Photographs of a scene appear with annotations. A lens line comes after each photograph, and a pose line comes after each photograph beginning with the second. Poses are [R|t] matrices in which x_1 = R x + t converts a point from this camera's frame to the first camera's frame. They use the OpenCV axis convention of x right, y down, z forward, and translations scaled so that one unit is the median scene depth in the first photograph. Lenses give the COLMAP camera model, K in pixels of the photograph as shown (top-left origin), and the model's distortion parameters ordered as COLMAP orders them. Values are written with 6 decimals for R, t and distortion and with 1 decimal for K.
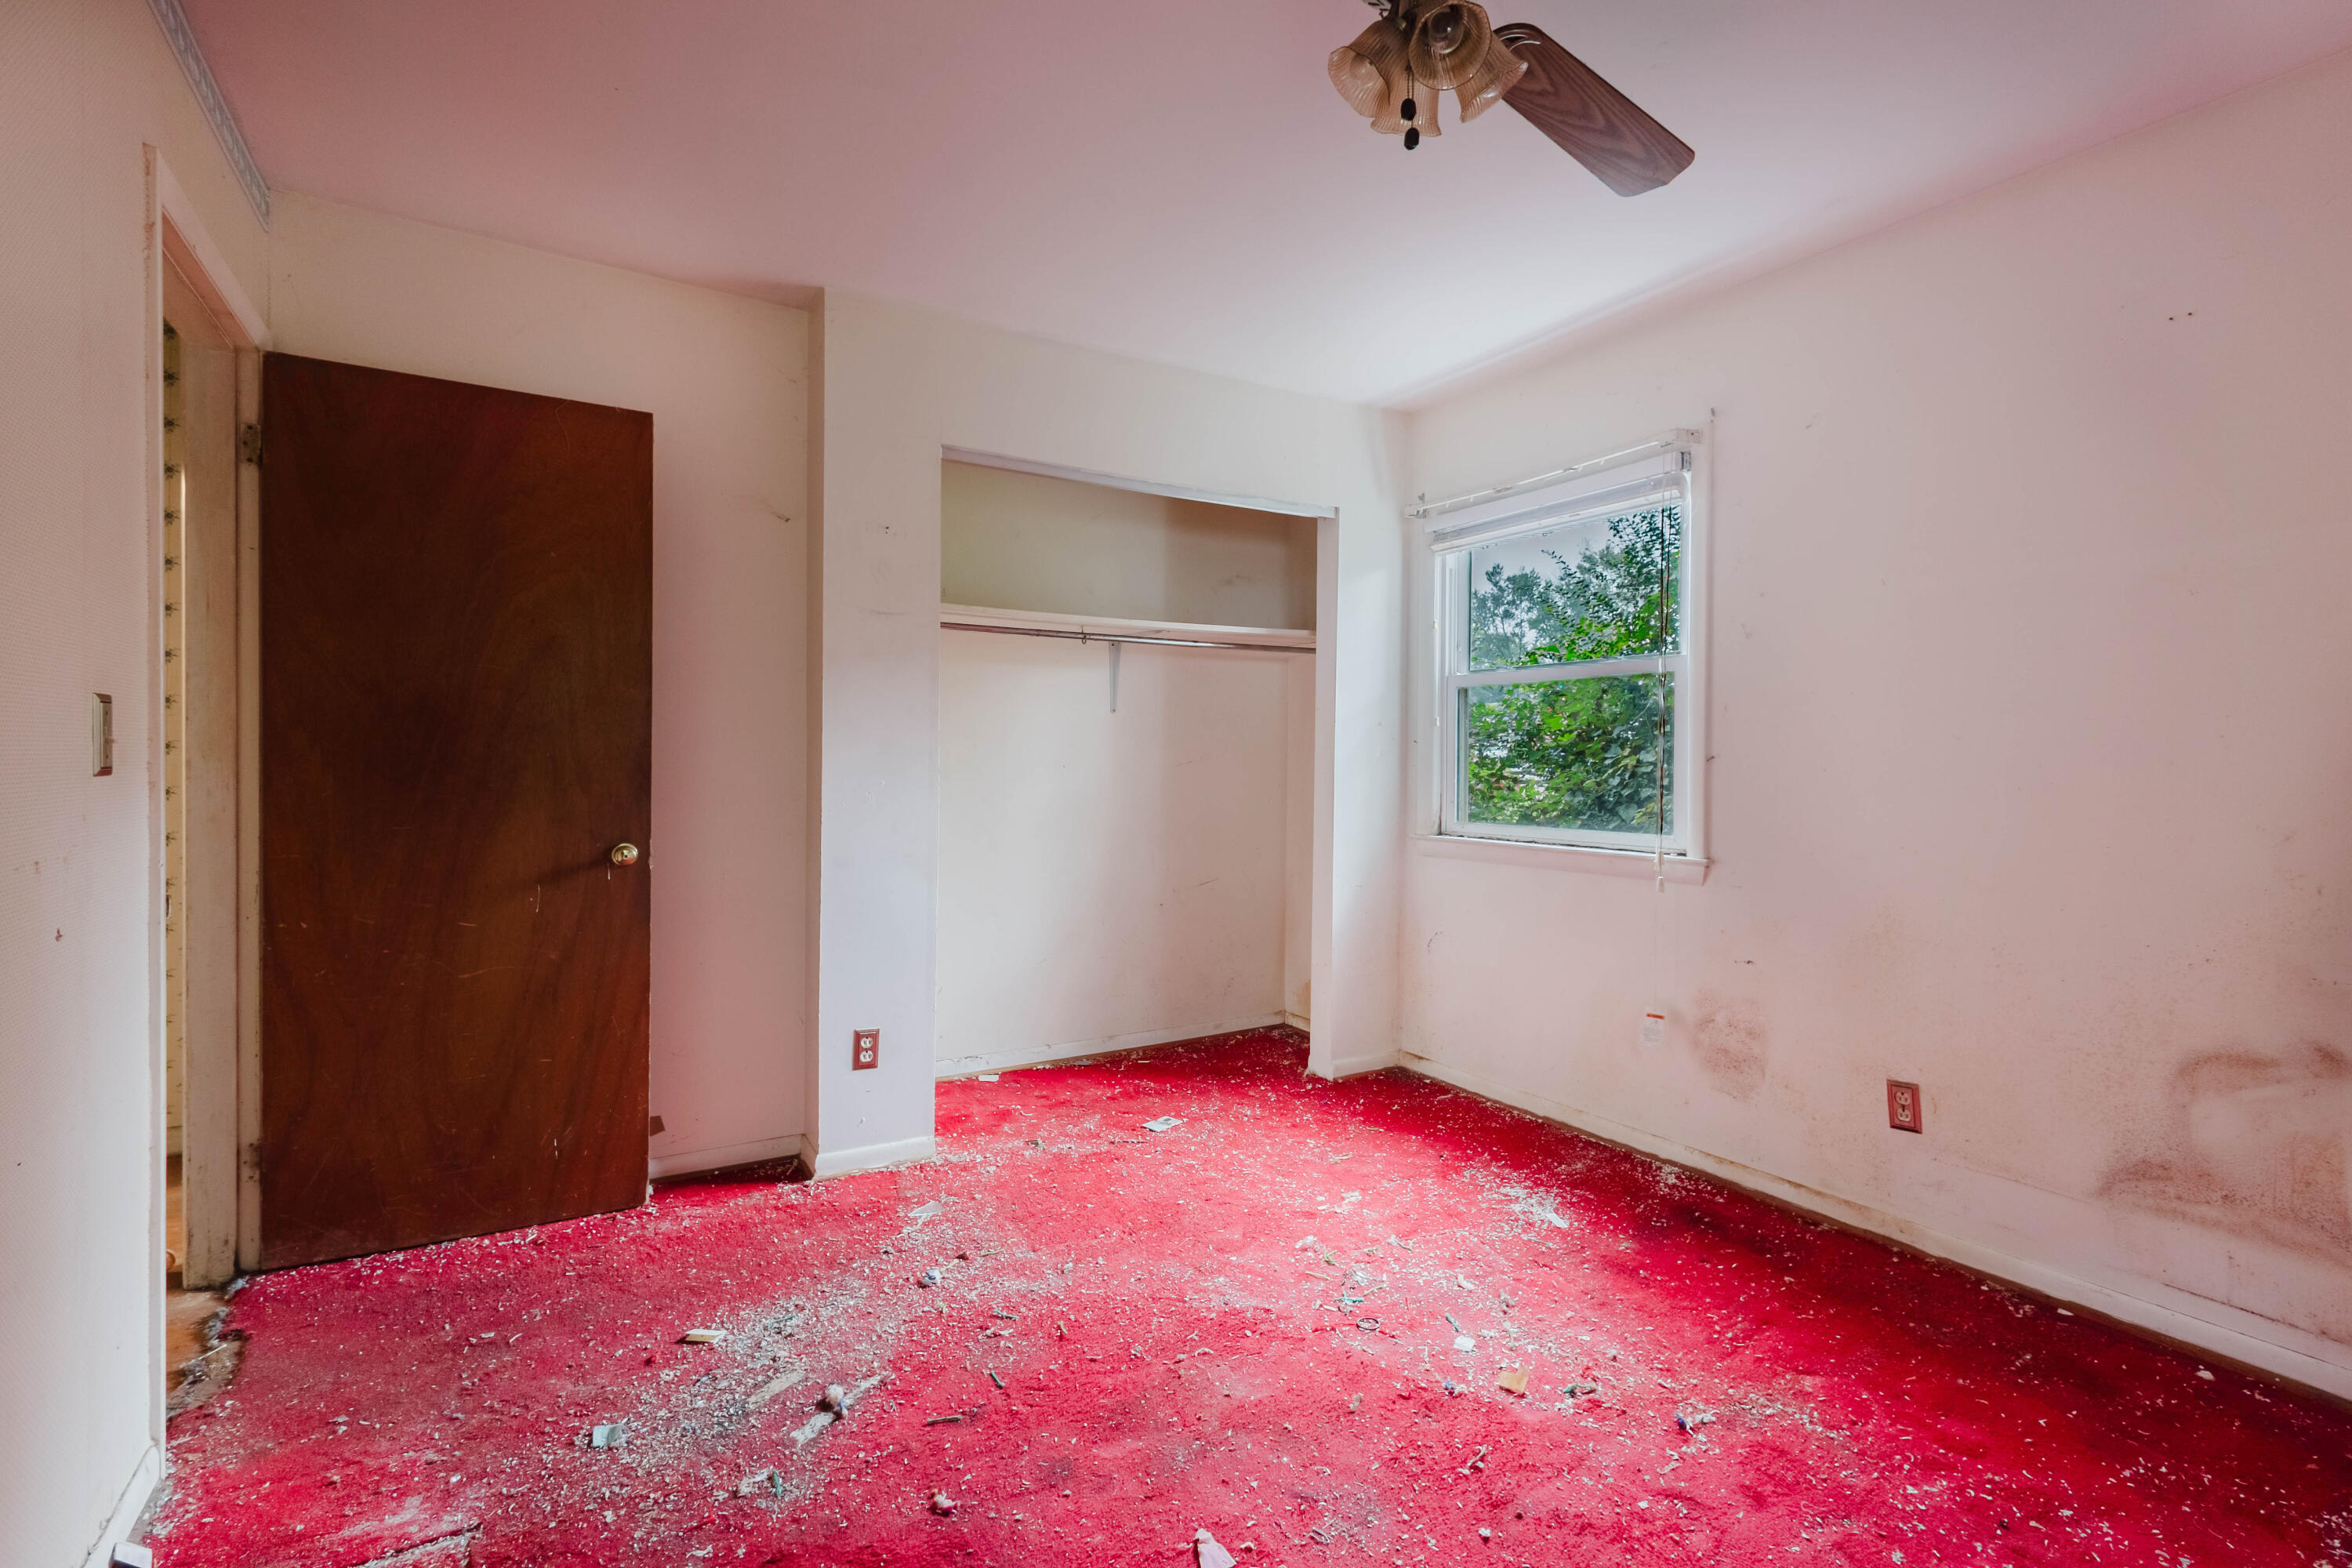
lens RADIAL K [[1082.3, 0, 1180.4], [0, 1082.3, 774.7], [0, 0, 1]] dist [0.015397, -0.004648]
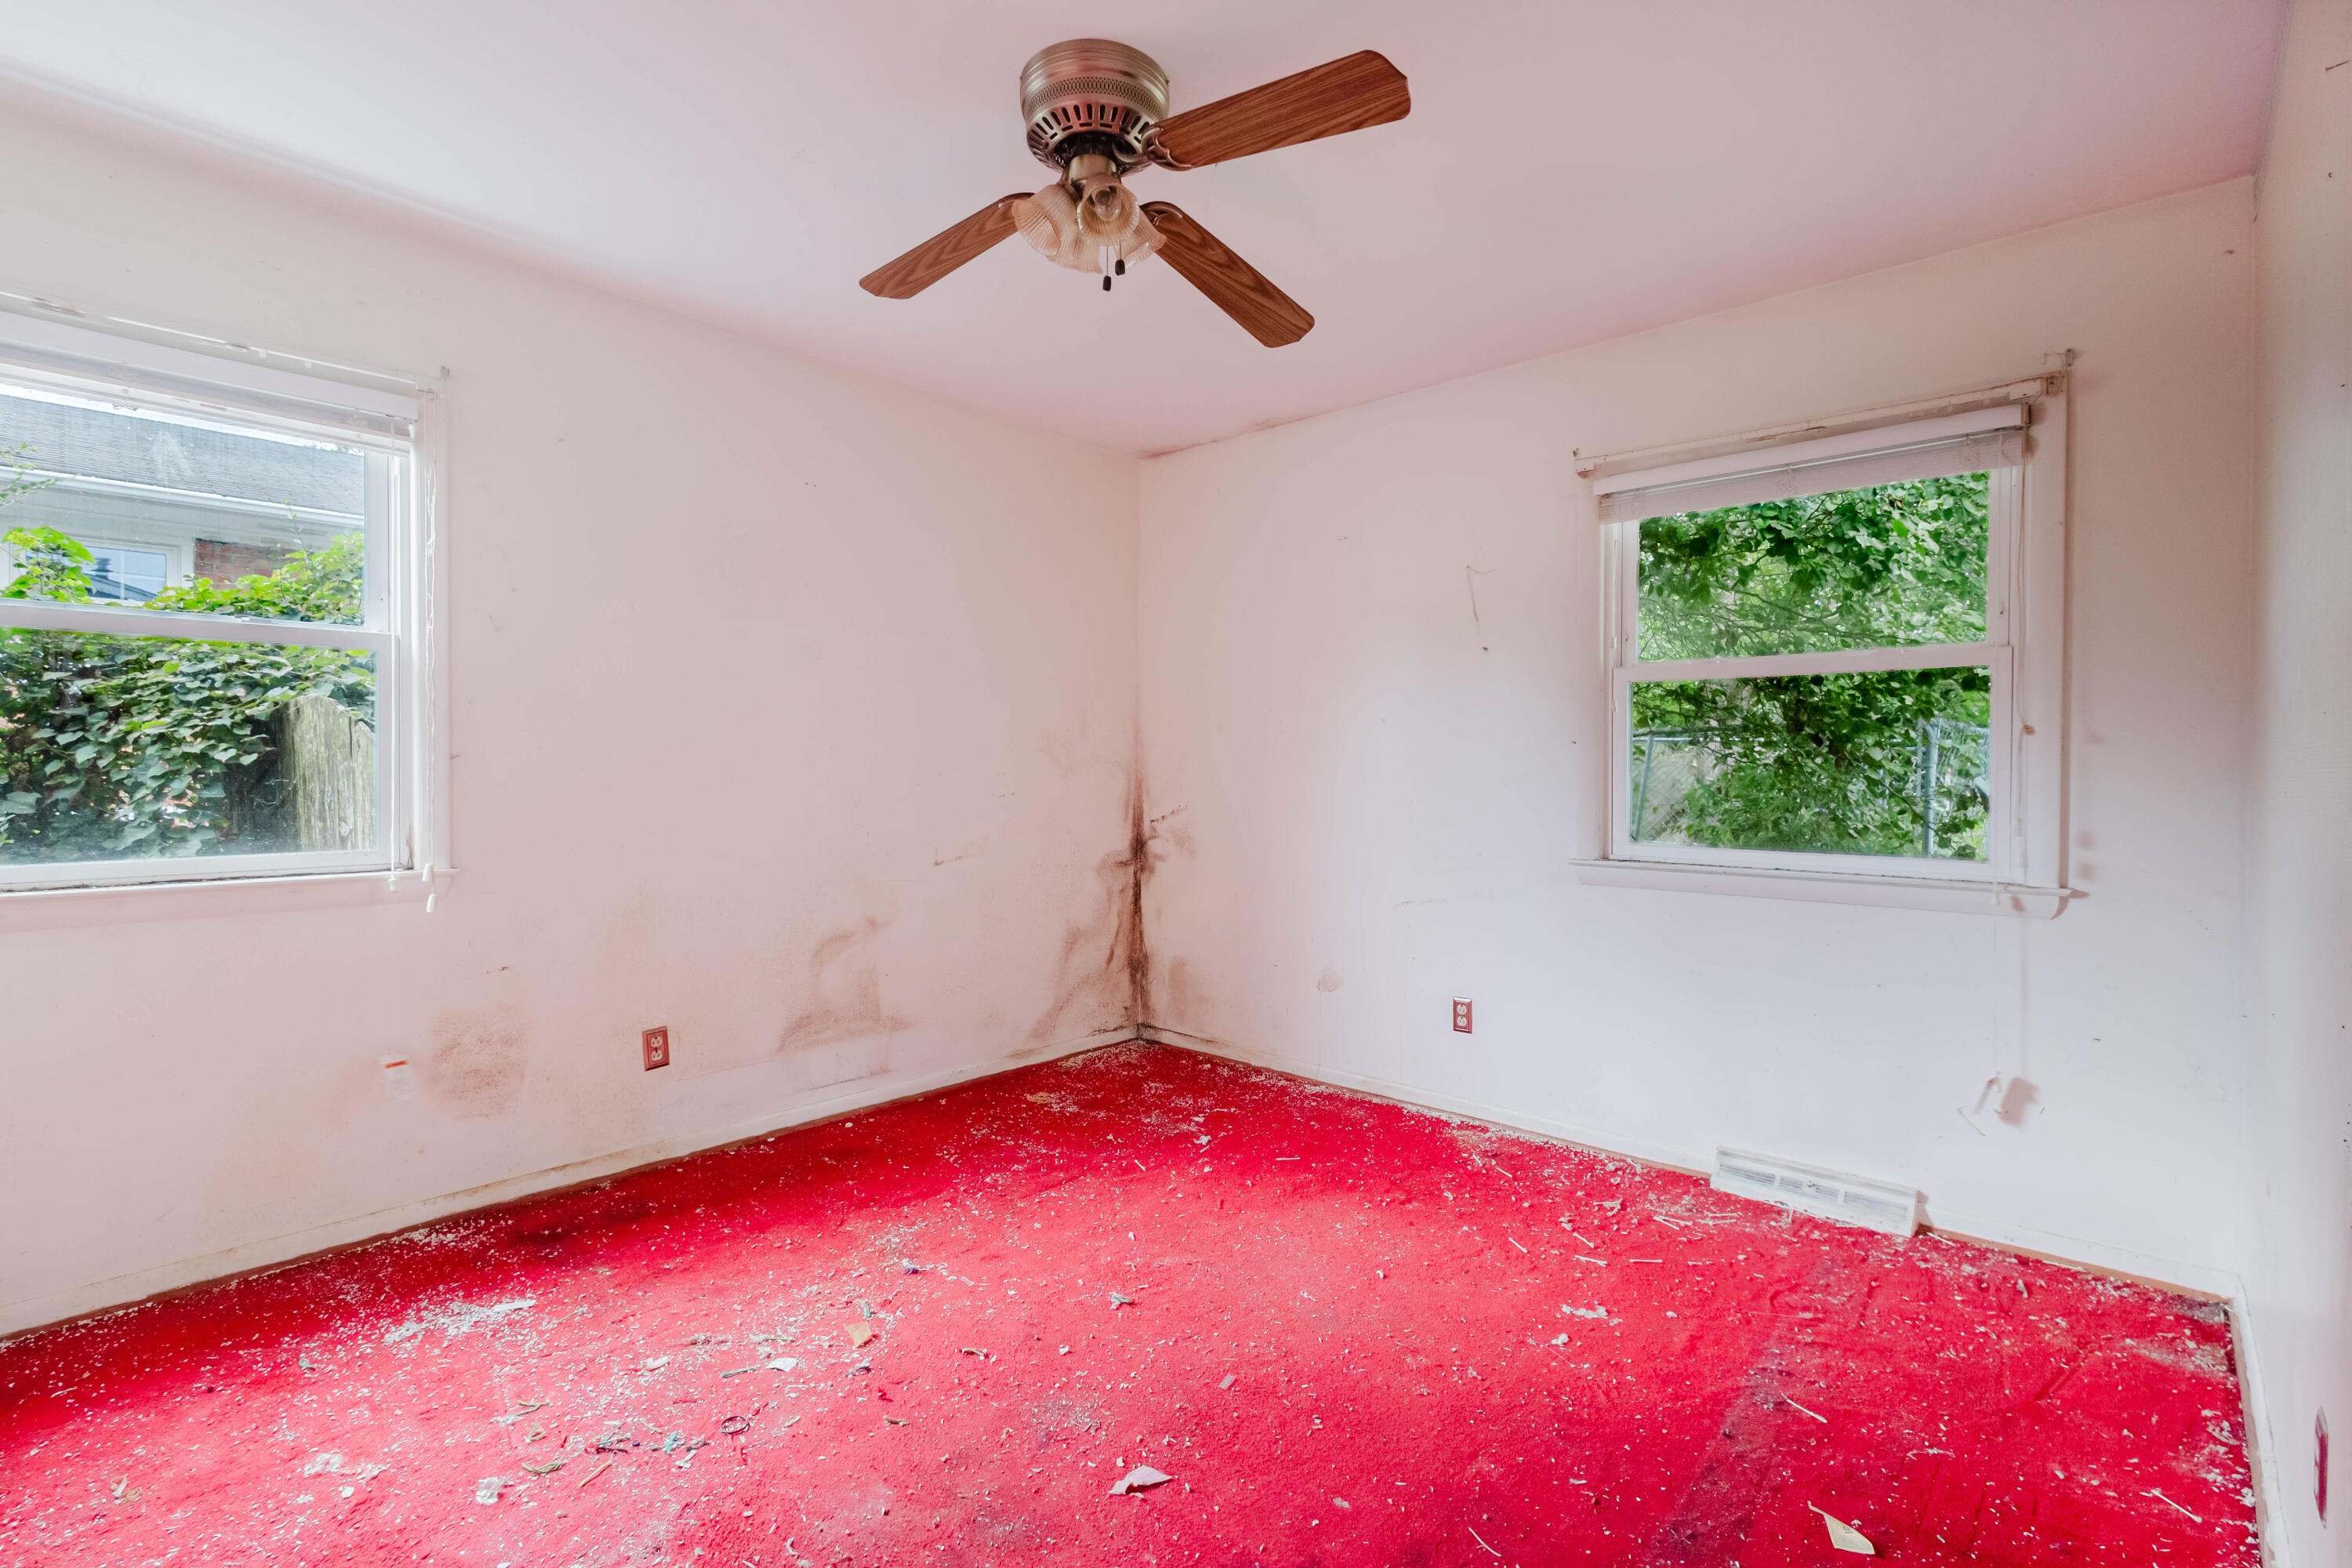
lens RADIAL K [[1082.3, 0, 1176.9], [0, 1082.3, 780.5], [0, 0, 1]] dist [0.015397, -0.004648]
pose [[-0.297794, -0.017032, 0.954478, -0.594391], [0.003198, 0.999817, 0.018839, -0.011109], [-0.954625, 0.008663, -0.297685, 0.742286]]
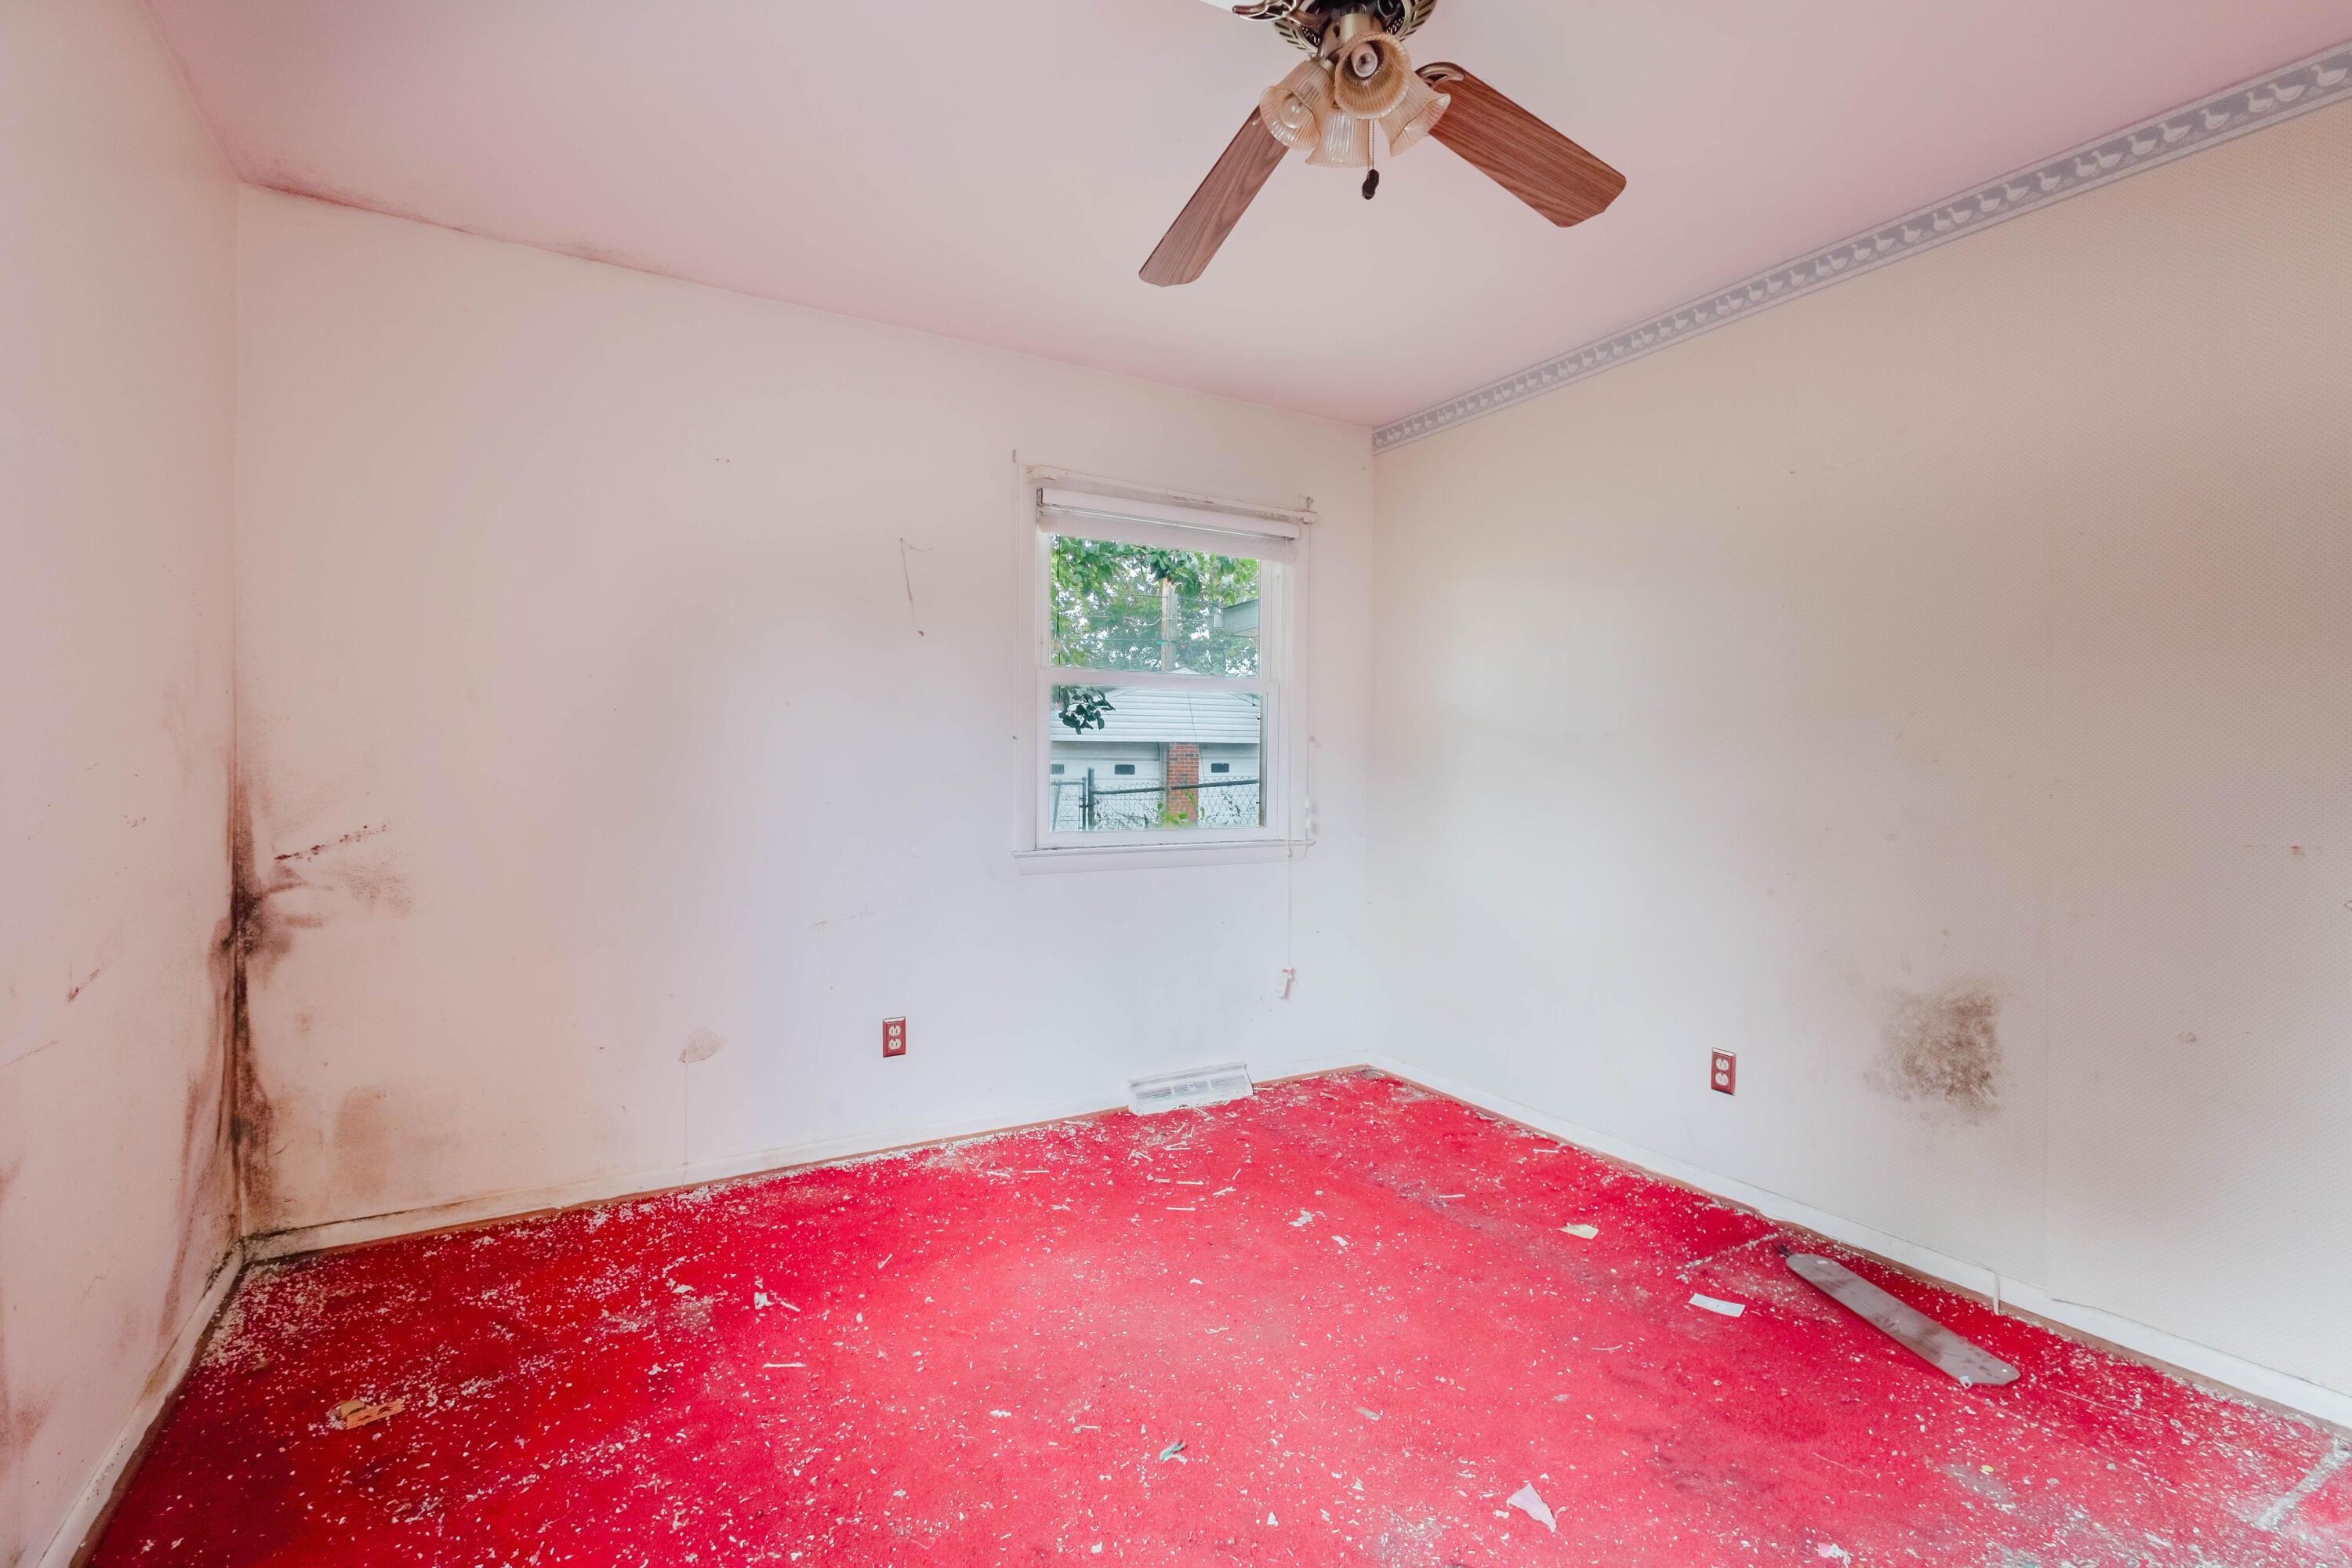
lens RADIAL K [[1082.3, 0, 1176.2], [0, 1082.3, 781.7], [0, 0, 1]] dist [0.015397, -0.004648]
pose [[-0.999935, -0.011292, 0.001524, 0.224120], [-0.011248, 0.999581, 0.026666, -0.014402], [-0.001824, 0.026647, -0.999643, 1.185647]]
